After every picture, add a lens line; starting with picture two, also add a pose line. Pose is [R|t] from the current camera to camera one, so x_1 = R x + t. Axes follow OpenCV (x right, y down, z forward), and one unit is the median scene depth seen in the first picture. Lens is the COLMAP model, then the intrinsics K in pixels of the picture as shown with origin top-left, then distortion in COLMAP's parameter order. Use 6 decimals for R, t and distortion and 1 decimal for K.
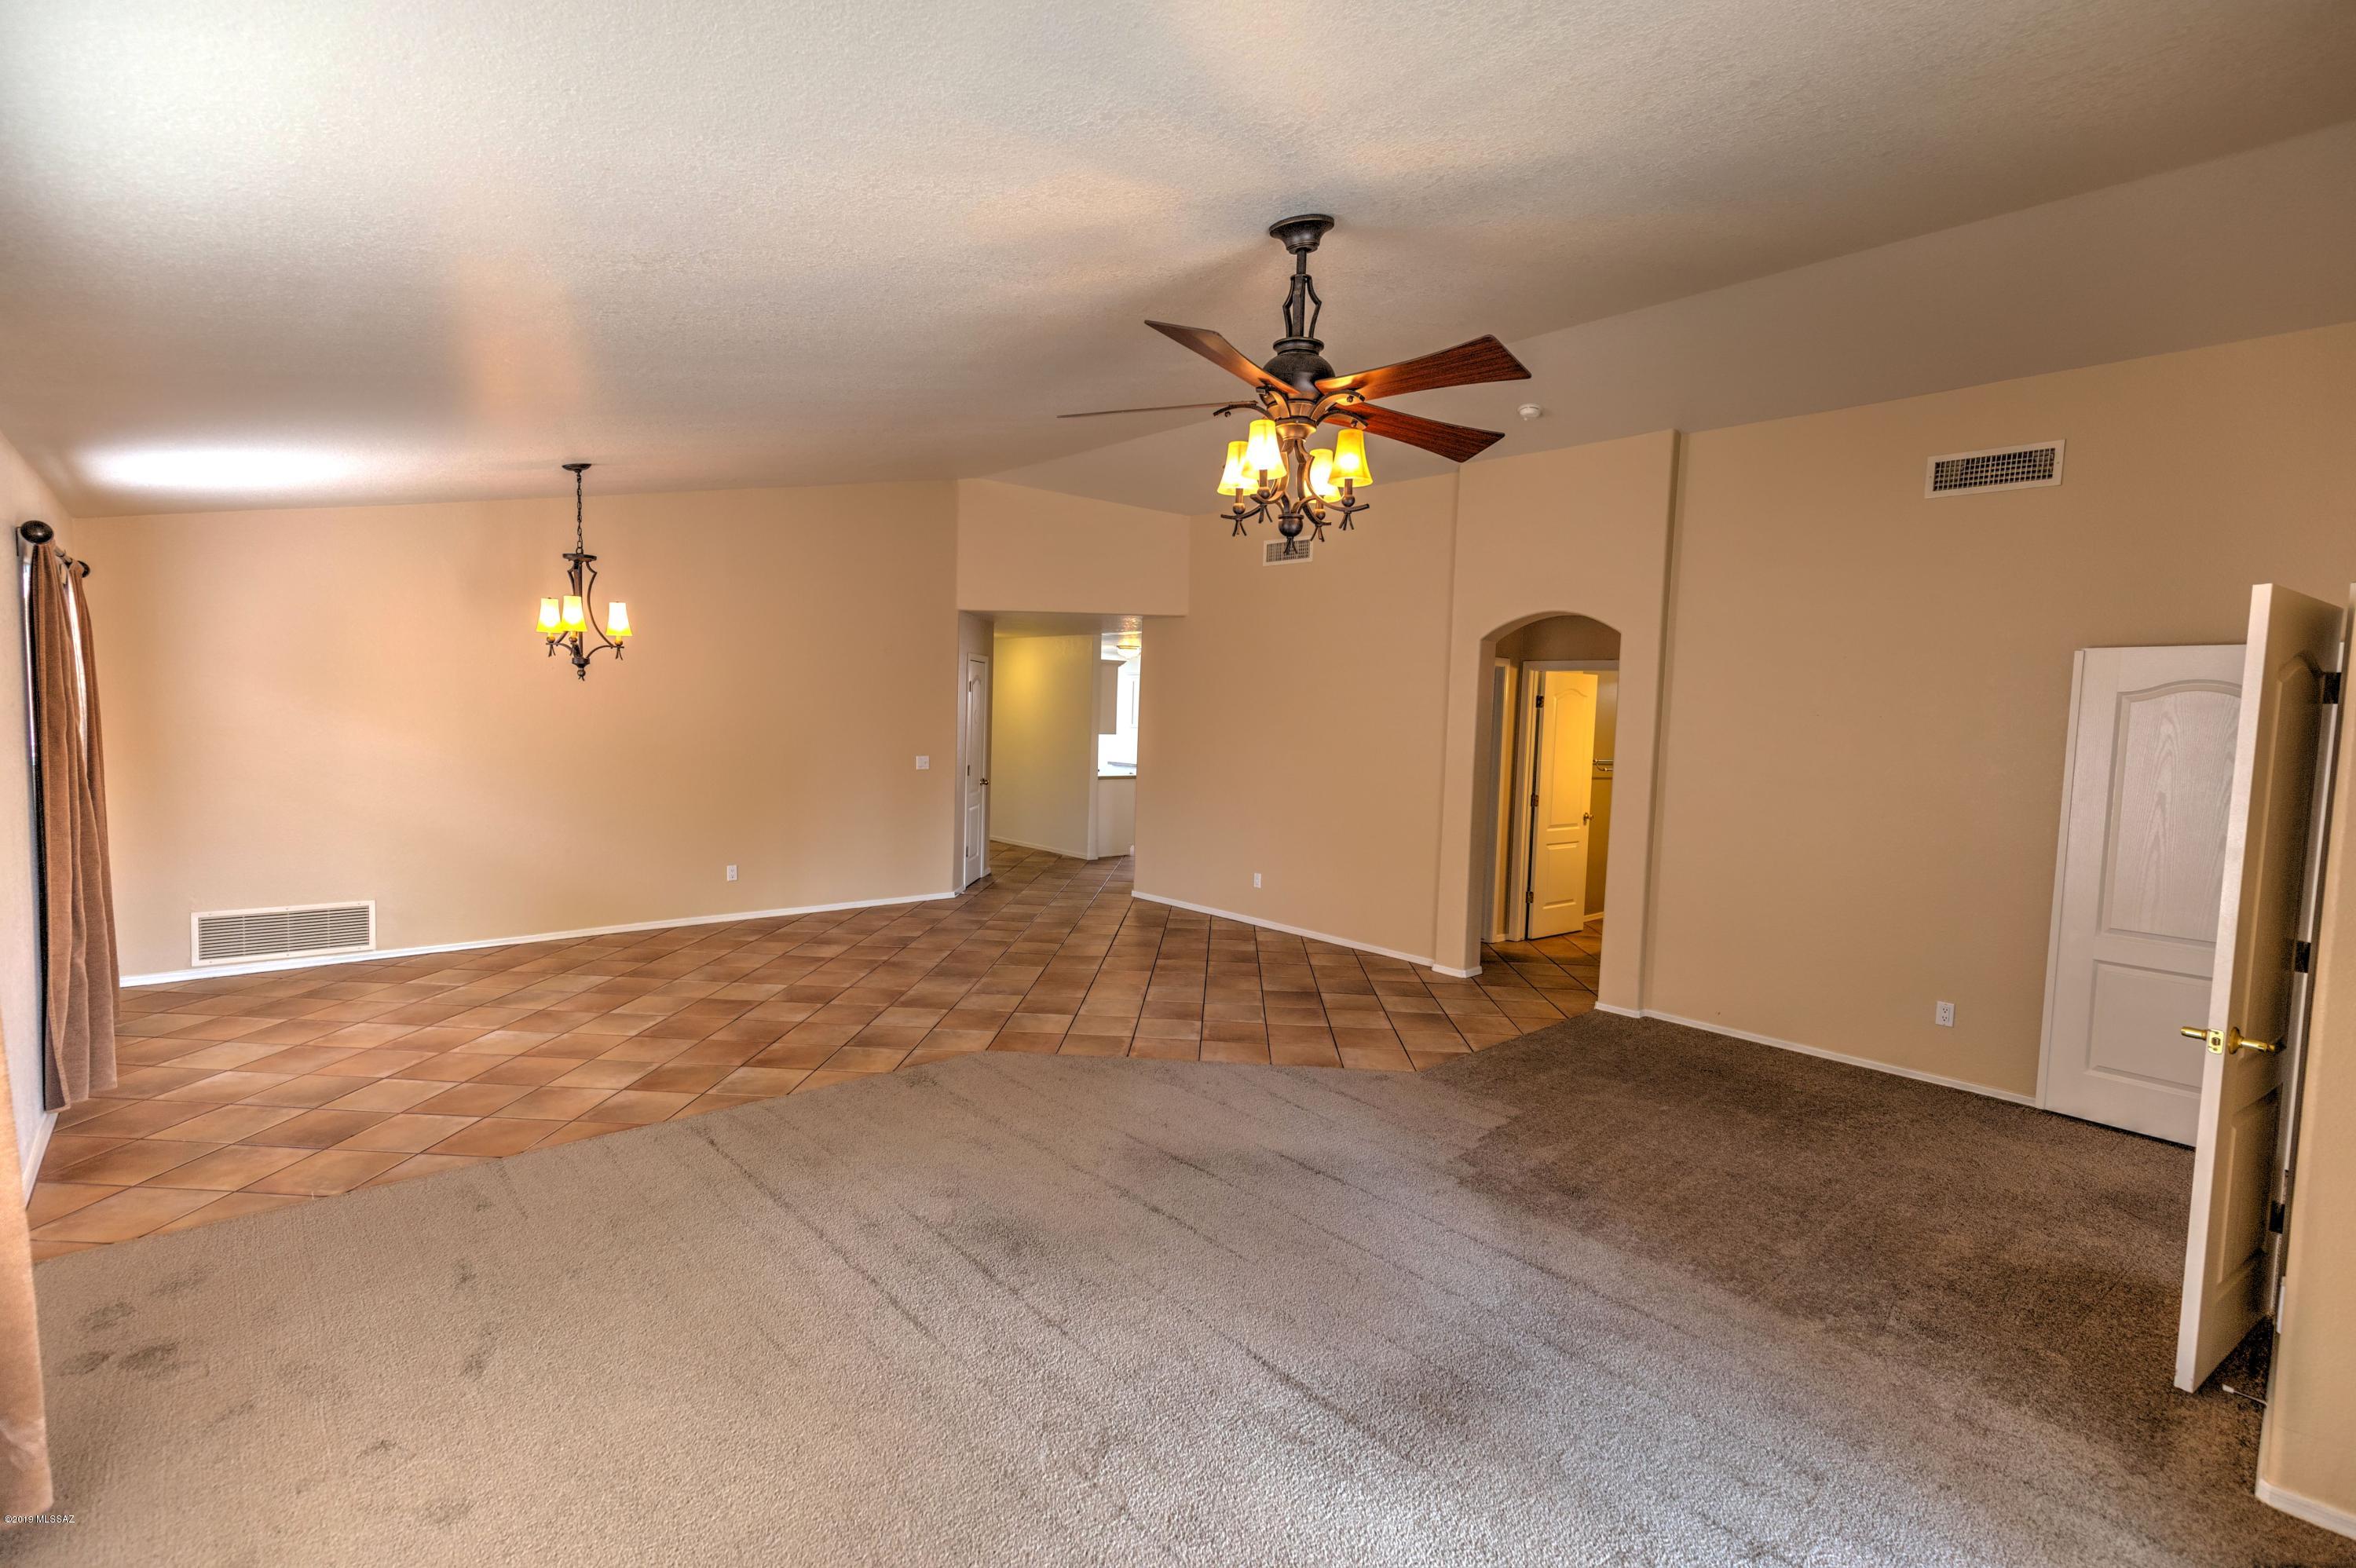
lens RADIAL K [[1058.2, 0, 1168.2], [0, 1058.2, 780.6], [0, 0, 1]] dist [0.009546, -0.000403]
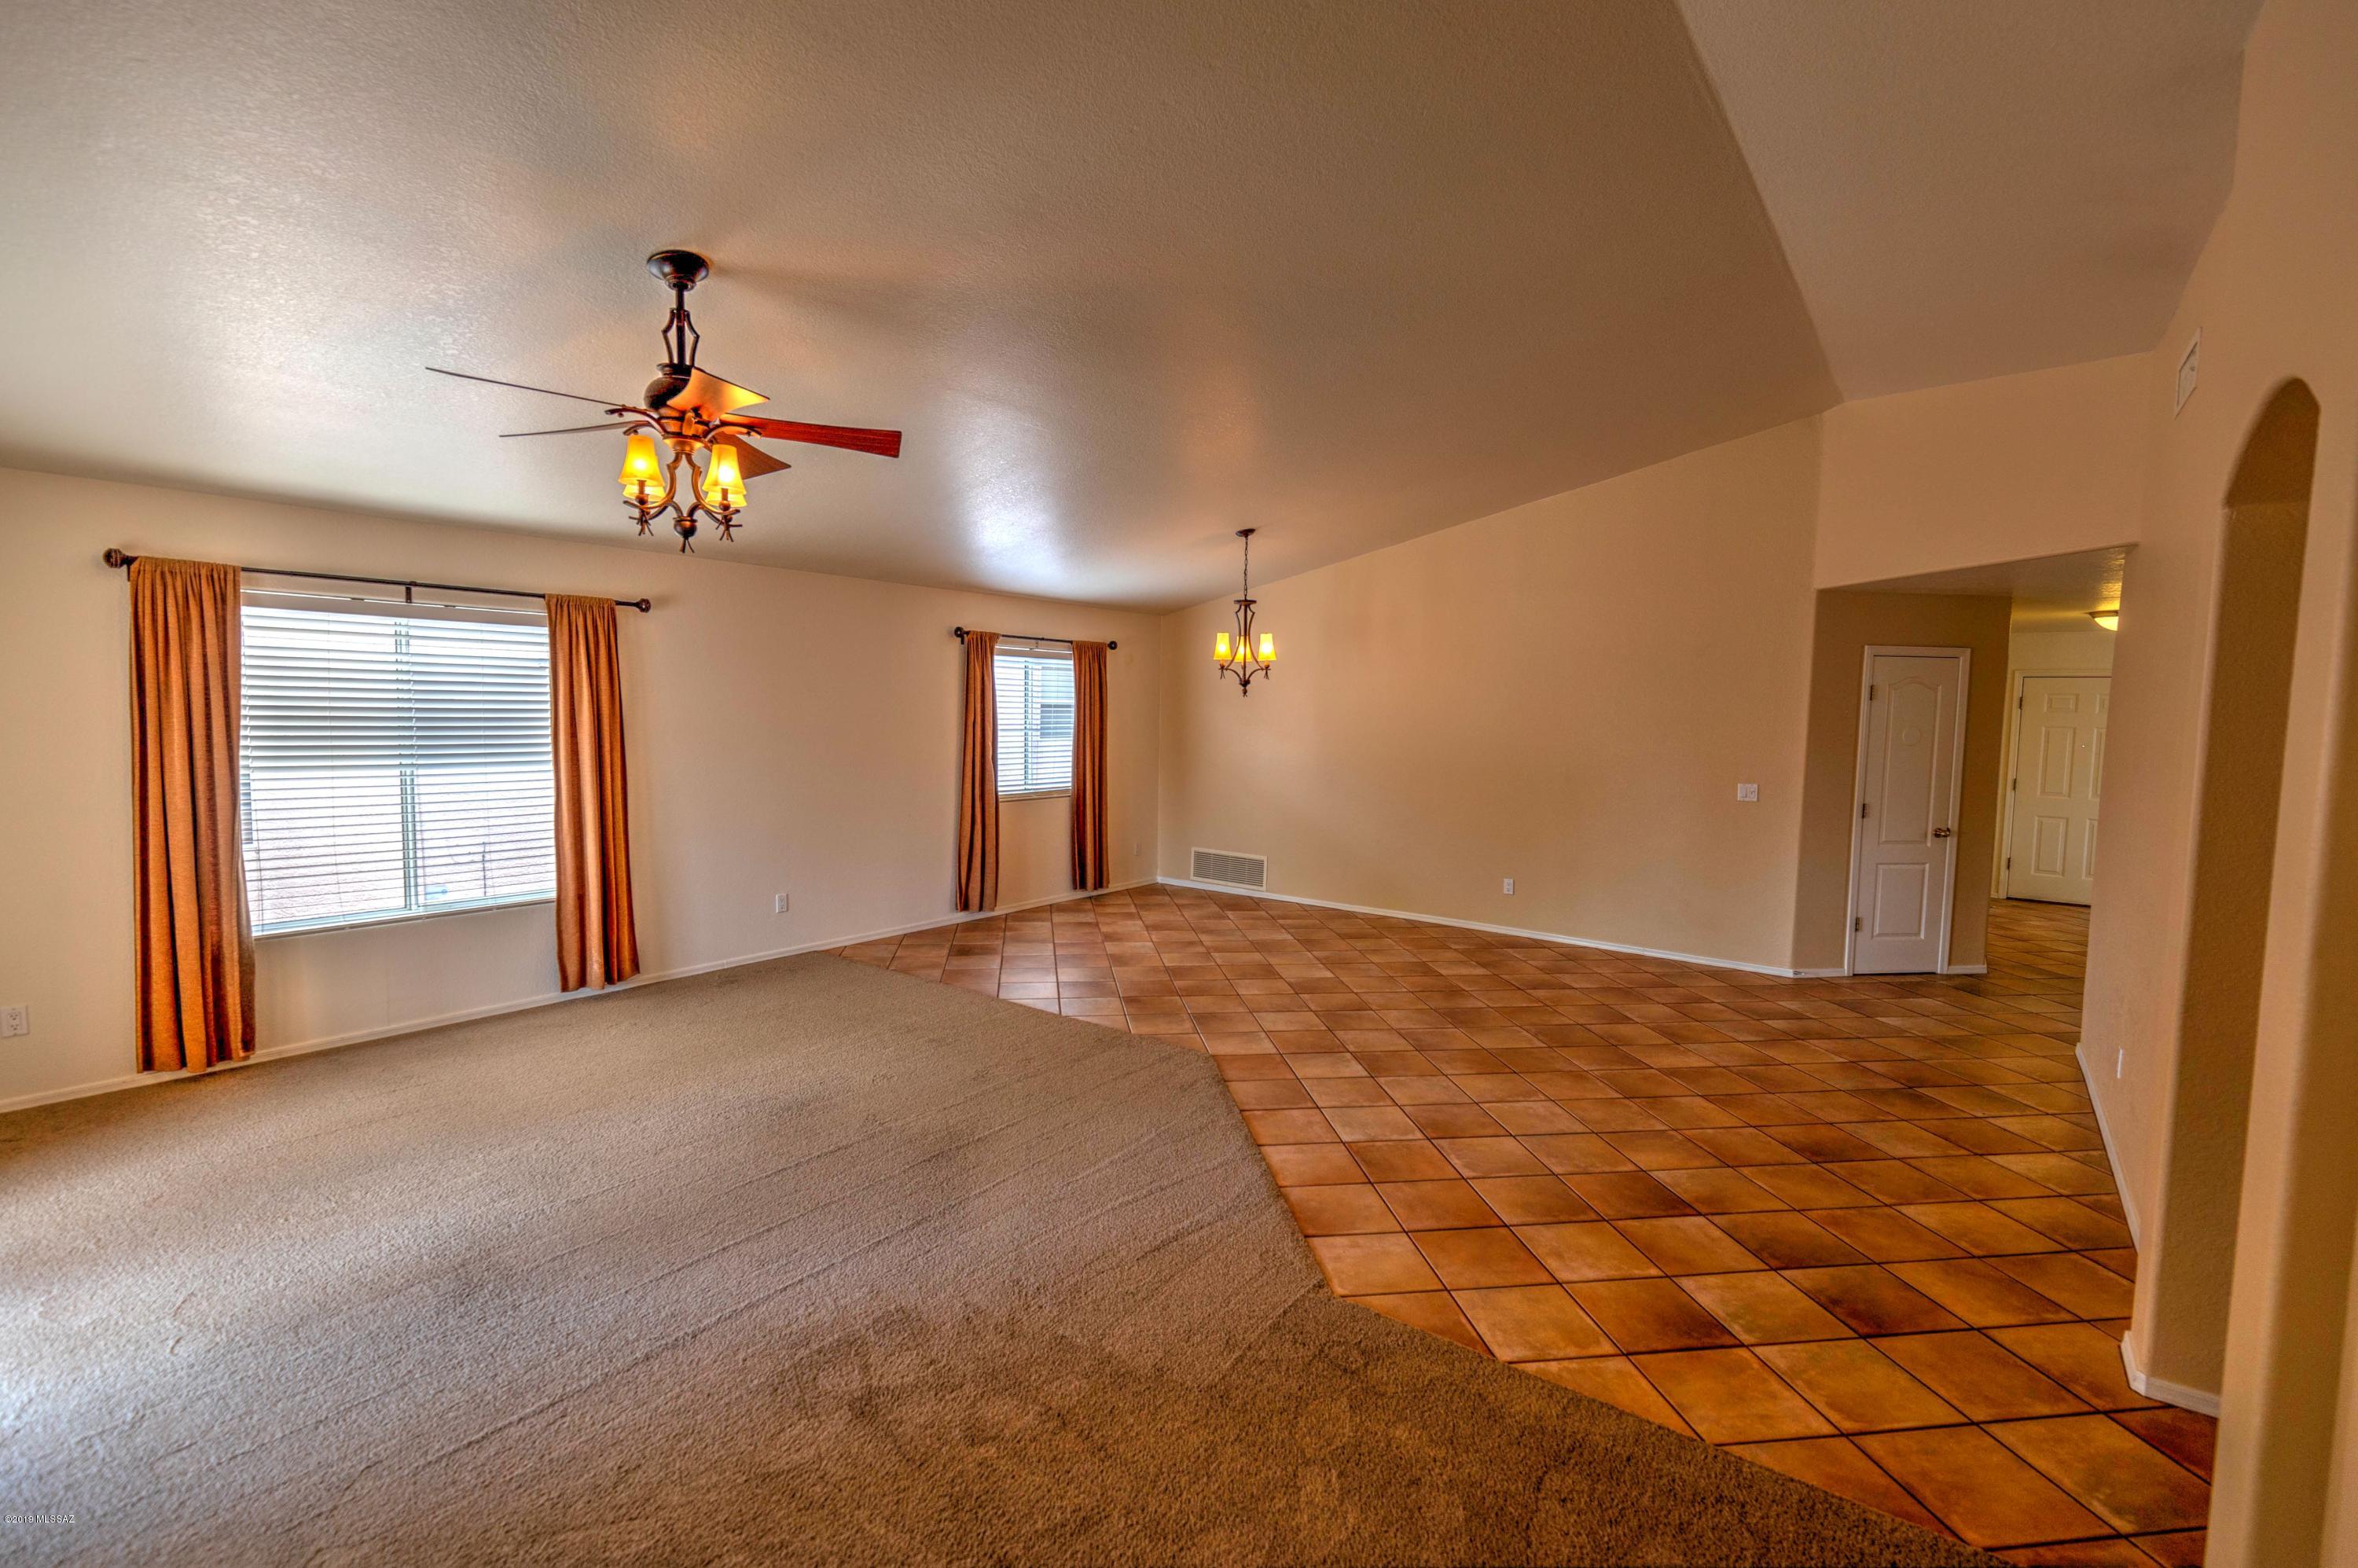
lens RADIAL K [[1059.3, 0, 1188.2], [0, 1059.3, 778.1], [0, 0, 1]] dist [0.008400, -0.000660]
pose [[0.194164, 0.039464, -0.980175, 0.712427], [-0.079323, 0.996550, 0.024410, -0.022112], [0.977757, 0.073011, 0.196625, 0.697485]]
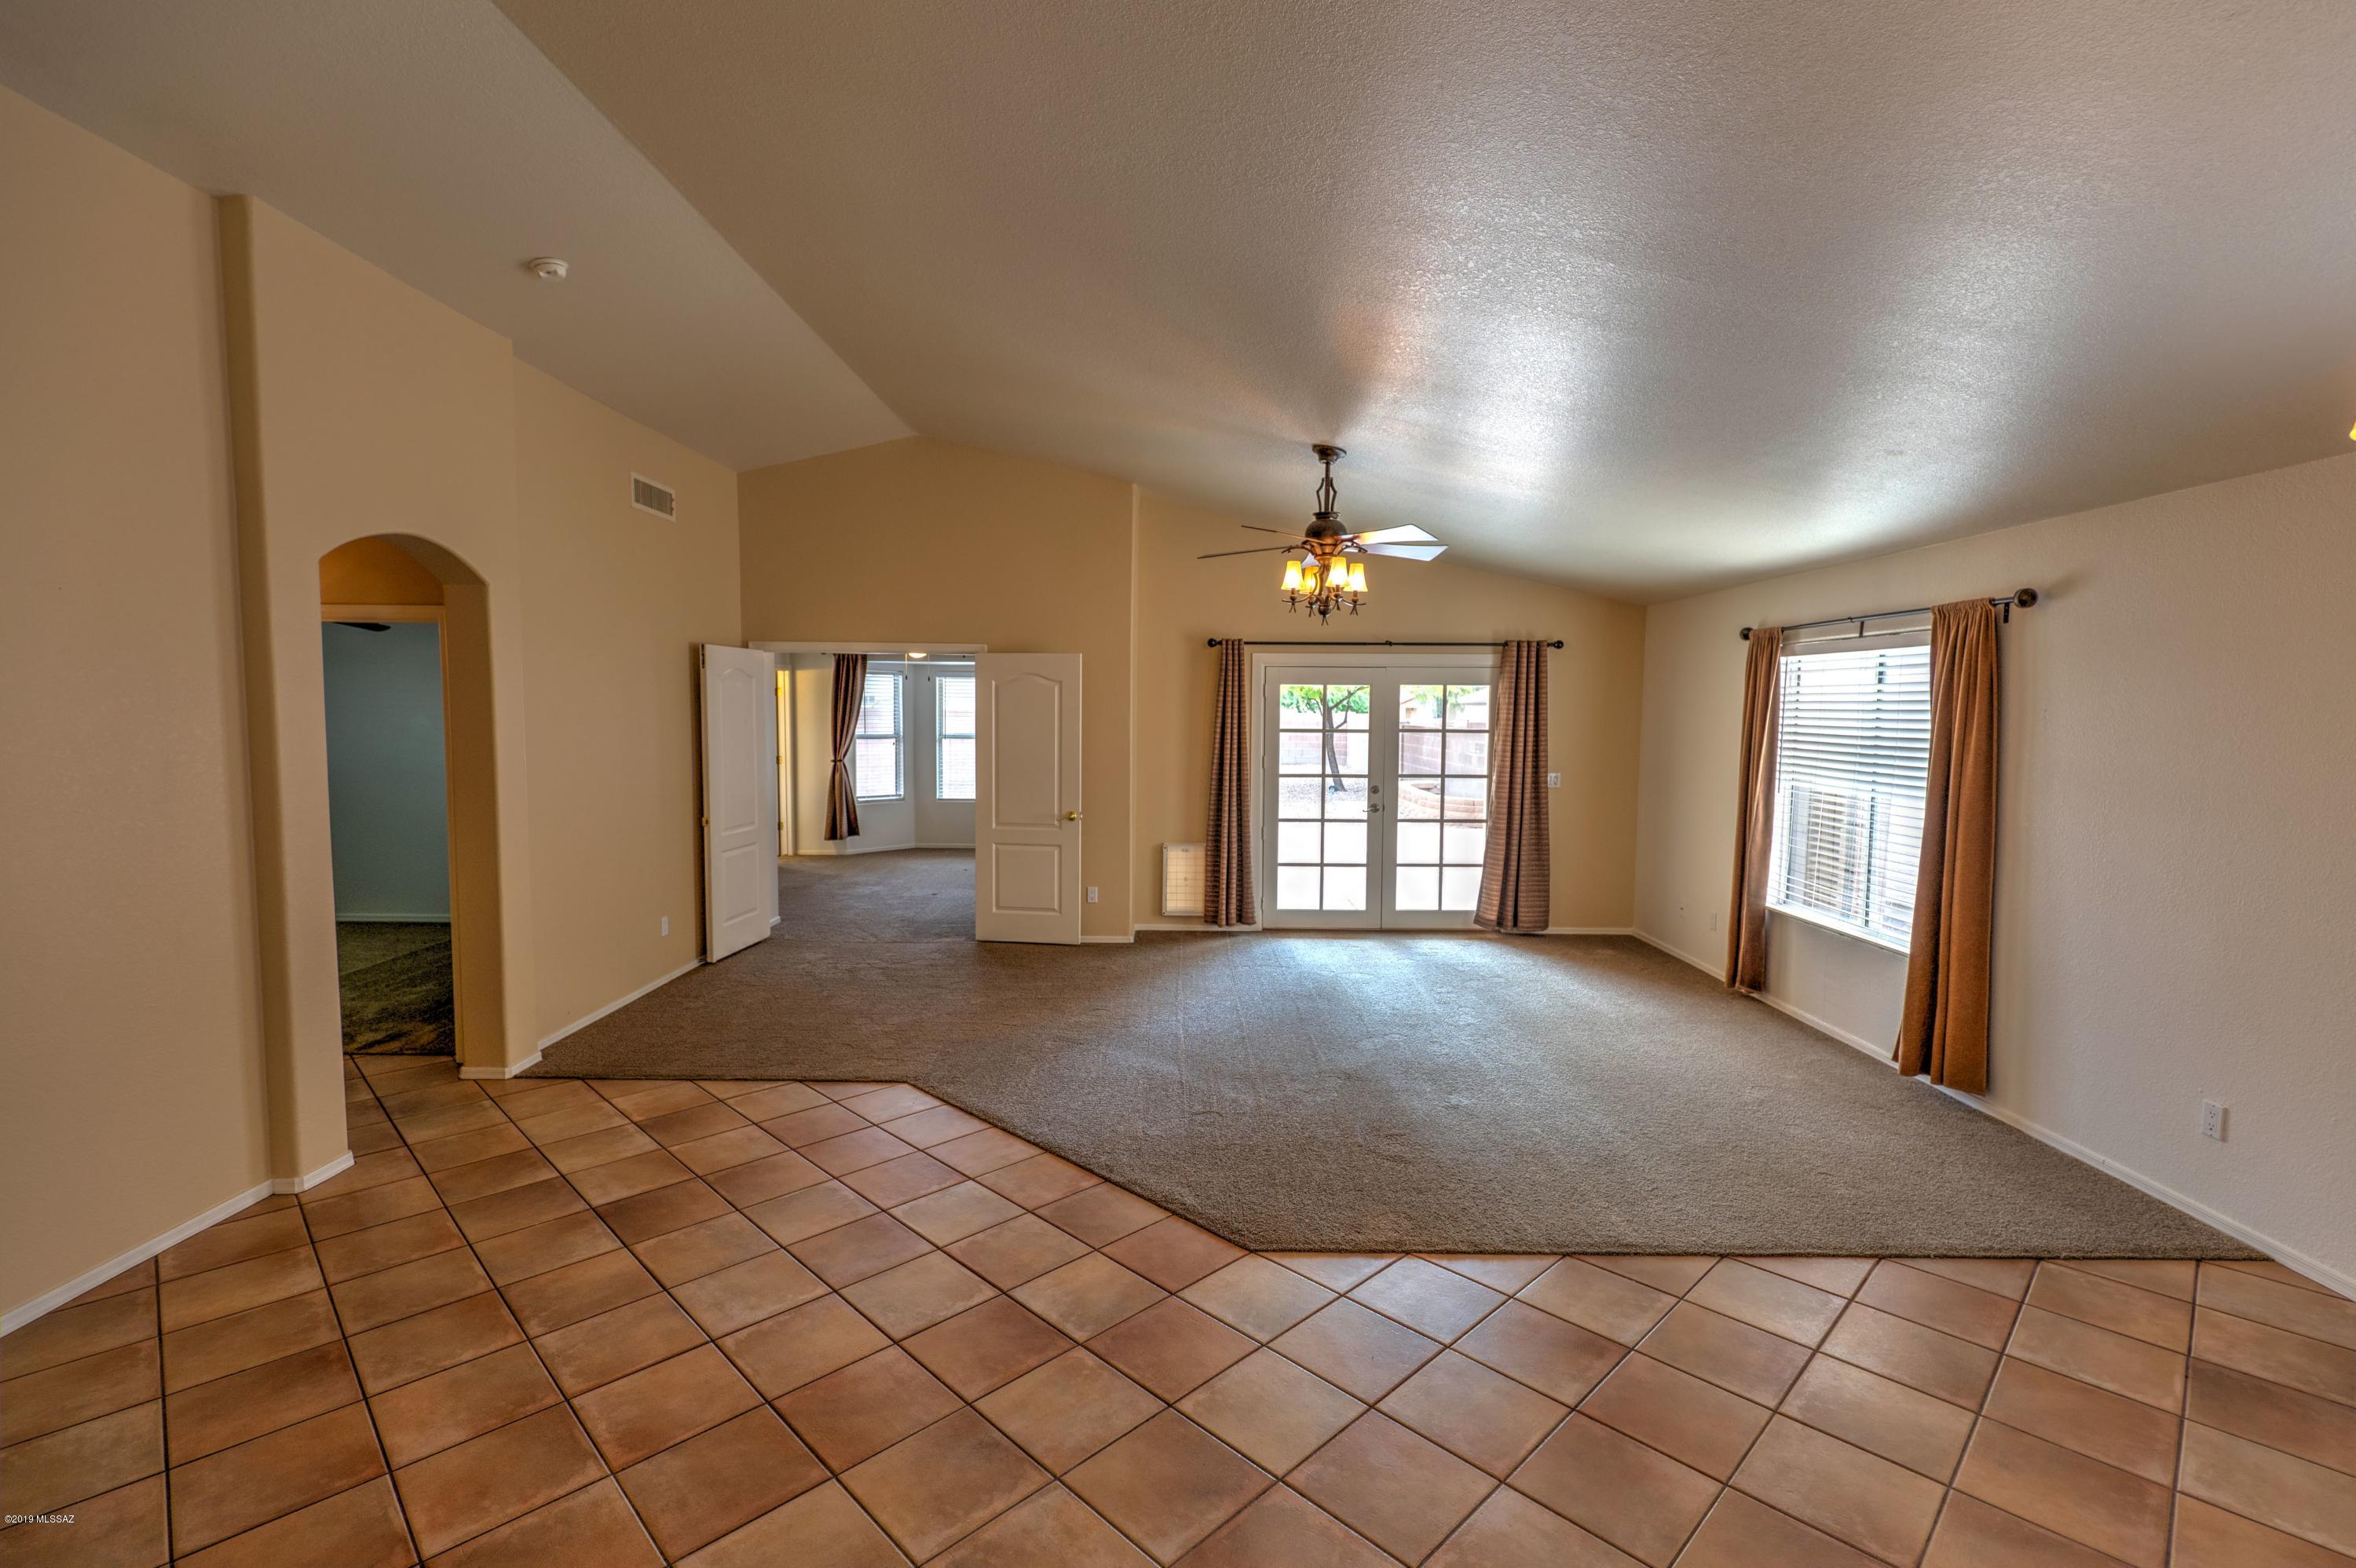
lens RADIAL K [[1053.0, 0, 1187.2], [0, 1053.0, 781.4], [0, 0, 1]] dist [0.004295, -0.000274]
pose [[-0.742499, -0.084456, 0.664502, -0.498876], [0.012793, 0.990051, 0.140127, -0.108232], [-0.669725, 0.112545, -0.734031, 1.336337]]
